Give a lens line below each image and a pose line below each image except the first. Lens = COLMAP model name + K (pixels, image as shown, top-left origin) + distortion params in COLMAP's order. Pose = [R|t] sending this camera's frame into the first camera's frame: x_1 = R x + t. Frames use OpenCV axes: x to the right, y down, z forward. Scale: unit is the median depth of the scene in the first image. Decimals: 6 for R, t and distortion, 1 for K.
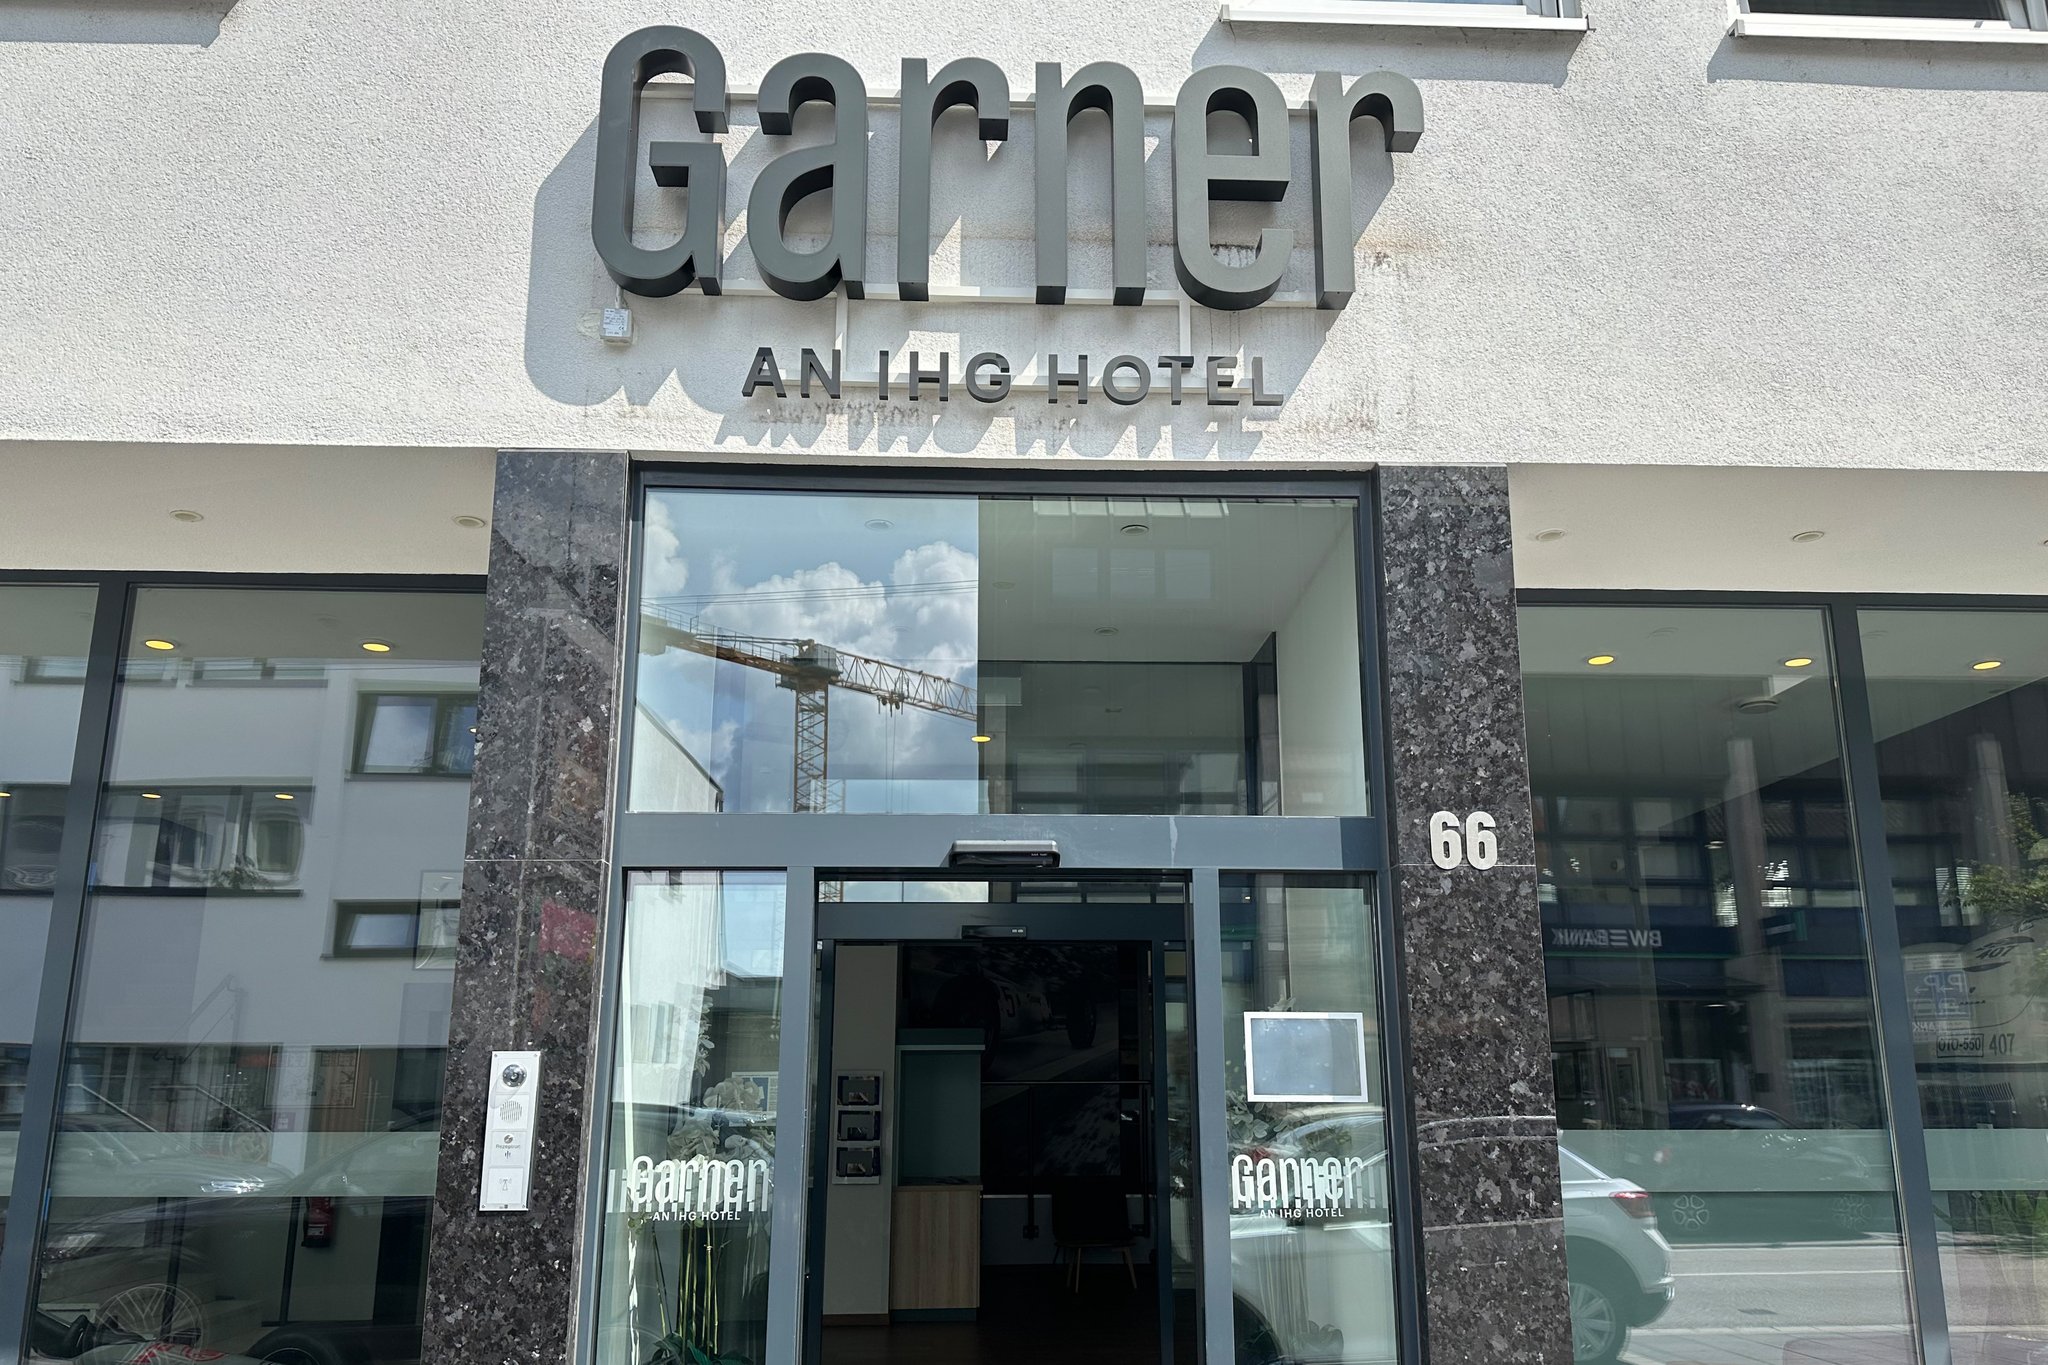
lens RADIAL K [[1424.2, 0, 1025.8], [0, 1424.2, 736.0], [0, 0, 1]] dist [0.170810, -0.142563]
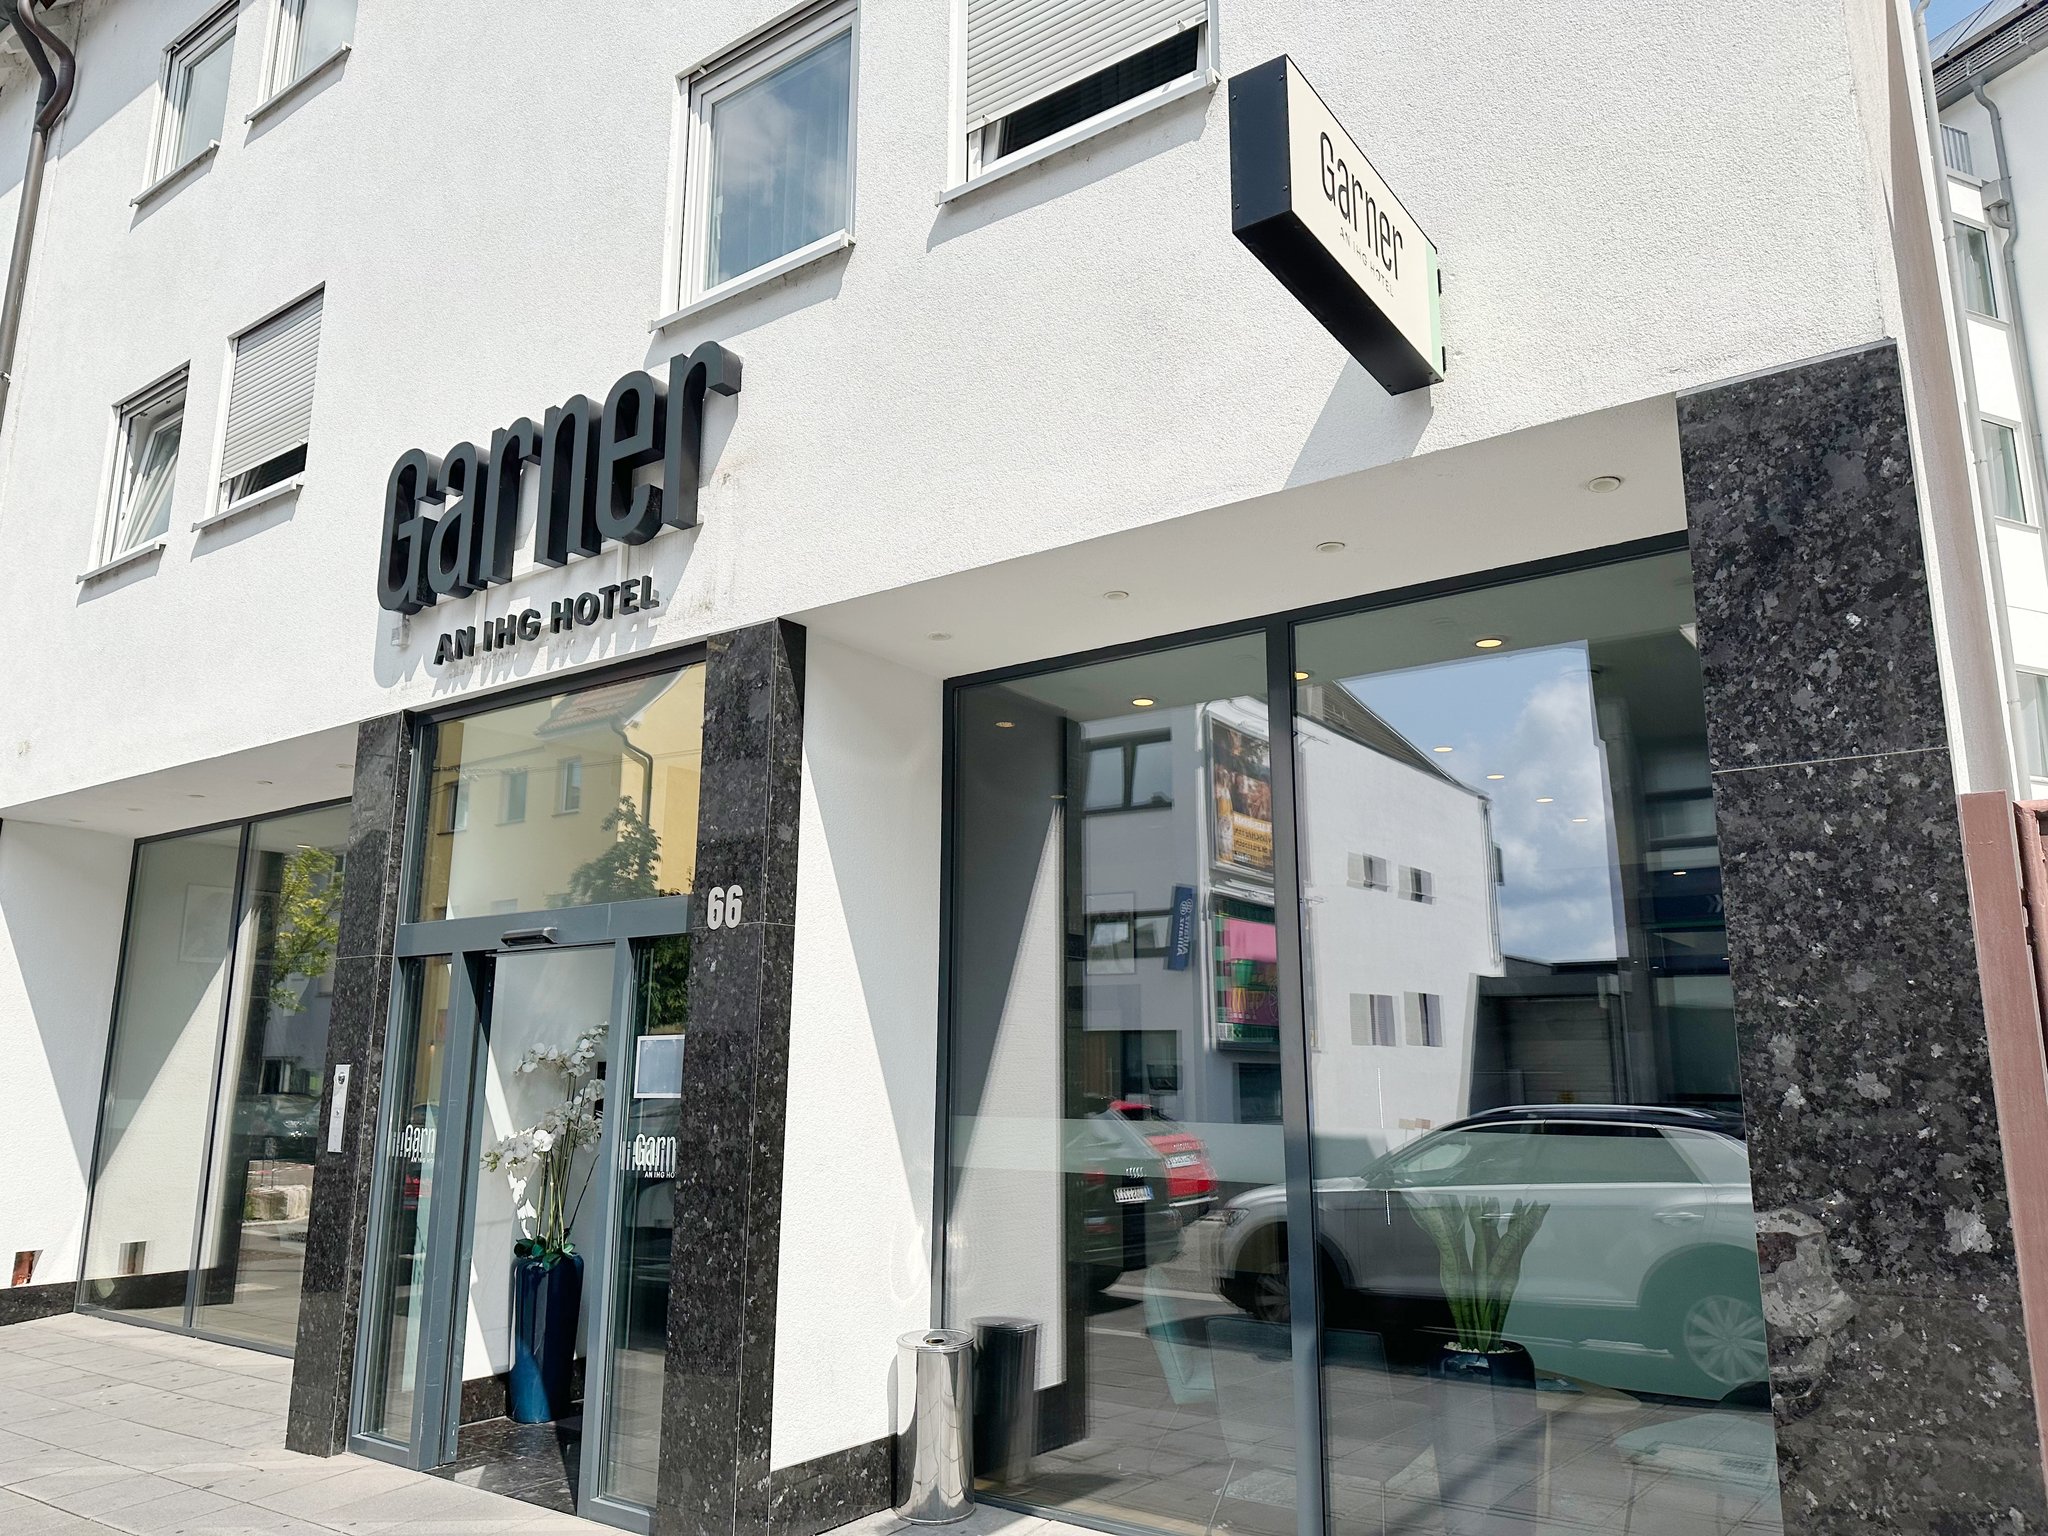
lens RADIAL K [[1428.8, 0, 1024.0], [0, 1428.8, 768.0], [0, 0, 1]] dist [0.156588, -0.000487]
pose [[0.767962, -0.123648, -0.628447, 1.328032], [0.145370, 0.989231, -0.016991, 0.004951], [0.623781, -0.078309, 0.777667, 0.109929]]
